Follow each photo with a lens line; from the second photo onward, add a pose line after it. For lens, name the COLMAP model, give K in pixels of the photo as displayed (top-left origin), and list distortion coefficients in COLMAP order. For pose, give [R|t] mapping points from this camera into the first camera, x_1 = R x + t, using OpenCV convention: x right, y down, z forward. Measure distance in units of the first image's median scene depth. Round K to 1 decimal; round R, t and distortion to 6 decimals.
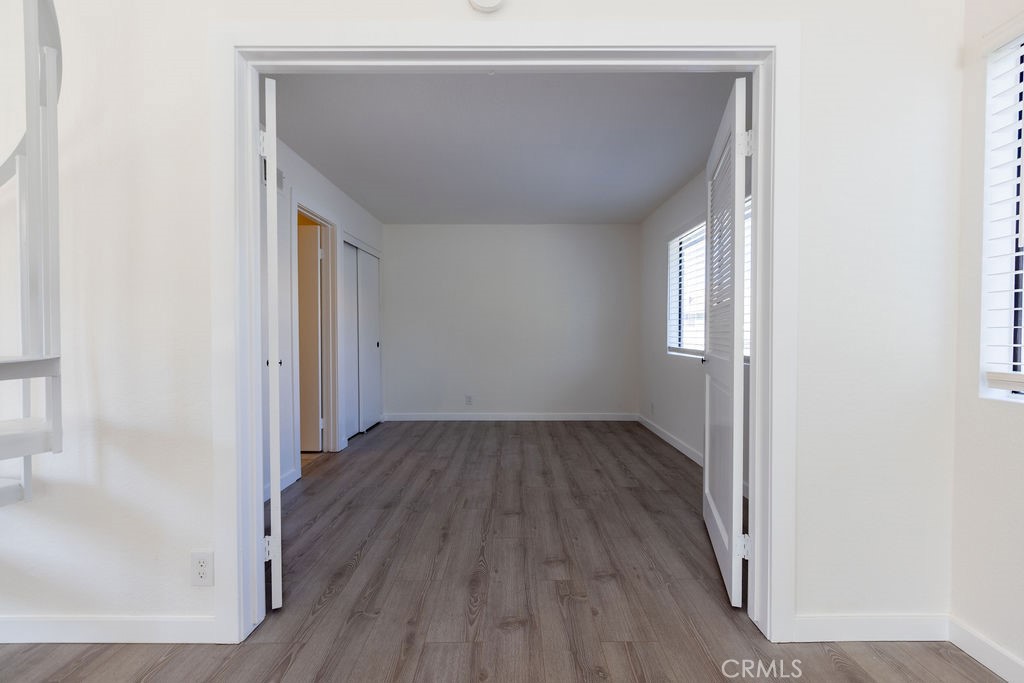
lens RADIAL K [[460.2, 0, 512.9], [0, 460.2, 339.0], [0, 0, 1]] dist [0.000431, -0.000704]
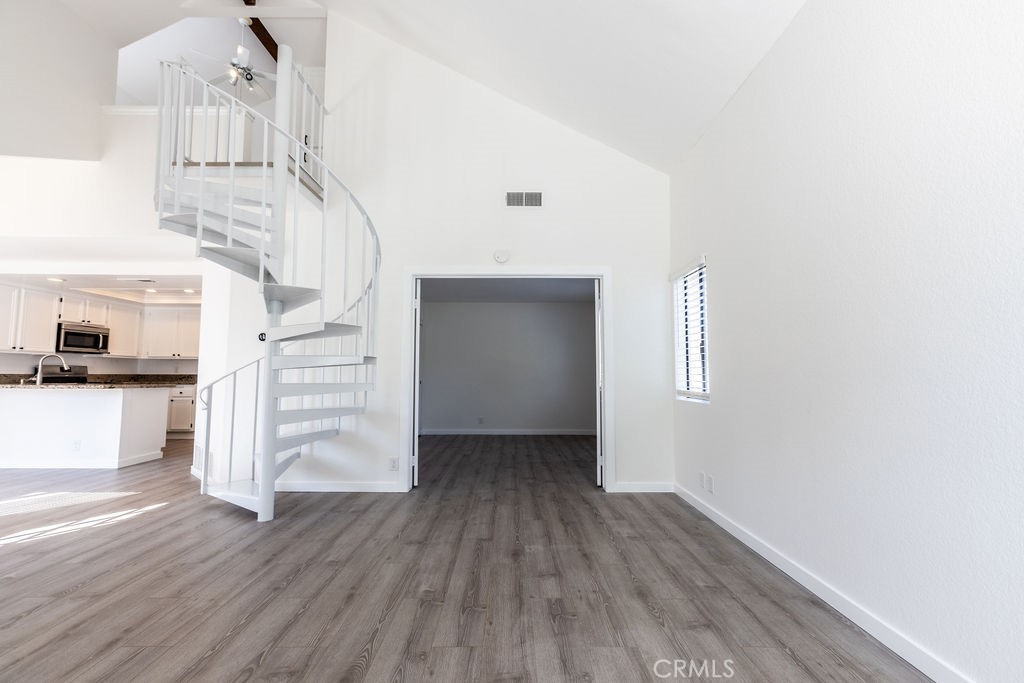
lens RADIAL K [[460.2, 0, 518.3], [0, 460.2, 337.8], [0, 0, 1]] dist [0.000431, -0.000704]
pose [[0.999849, 0.006824, 0.015987, -0.001093], [-0.005357, 0.995922, -0.090064, 0.002944], [-0.016536, 0.089965, 0.995808, -0.781019]]
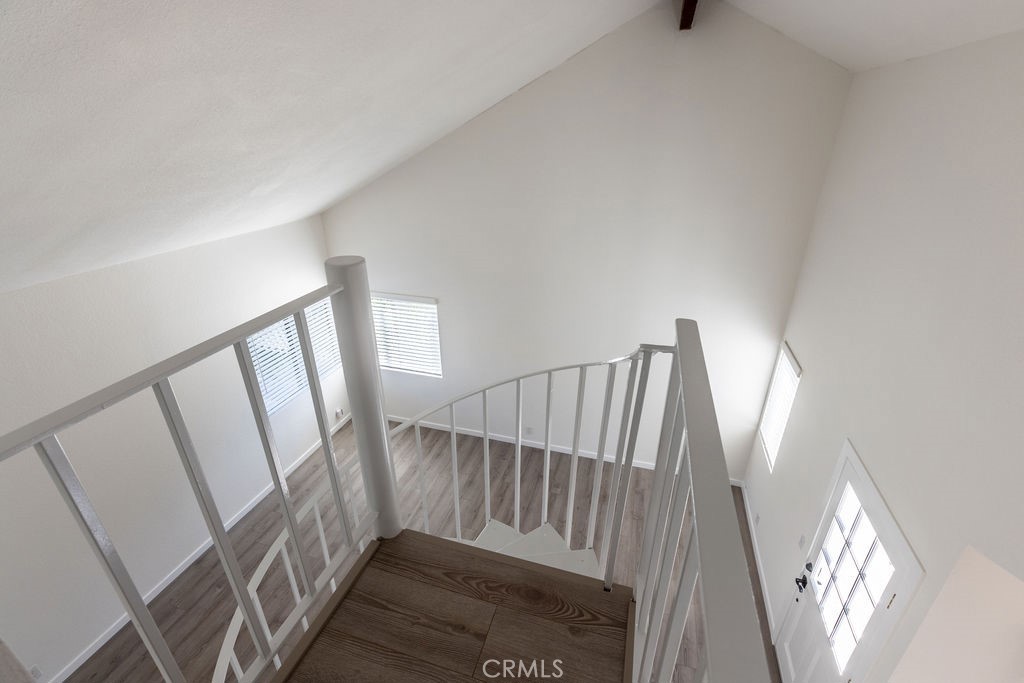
lens RADIAL K [[460.2, 0, 517.3], [0, 460.2, 343.1], [0, 0, 1]] dist [0.000431, -0.000704]
pose [[-0.958957, -0.116353, 0.258579, -0.738452], [0.007617, 0.901032, 0.433685, -0.837744], [-0.283448, 0.417855, -0.863165, 0.498449]]
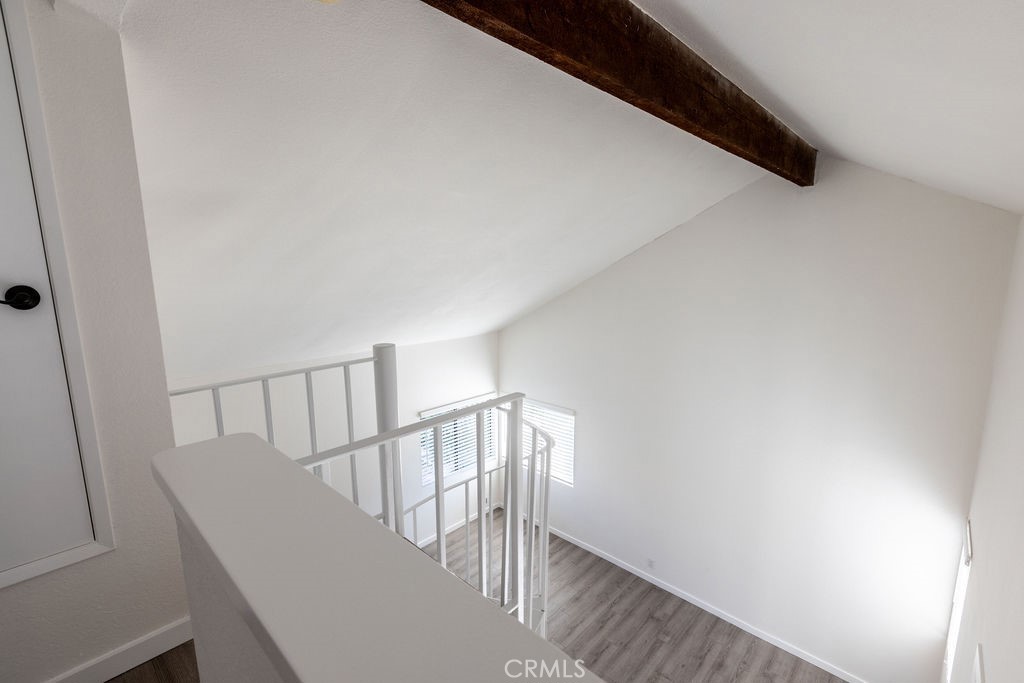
lens RADIAL K [[460.2, 0, 517.7], [0, 460.2, 345.4], [0, 0, 1]] dist [0.000431, -0.000704]
pose [[-0.732148, -0.112516, 0.671788, -1.047935], [0.013344, 0.983704, 0.179301, -0.854022], [-0.681015, 0.140240, -0.718716, 0.521244]]
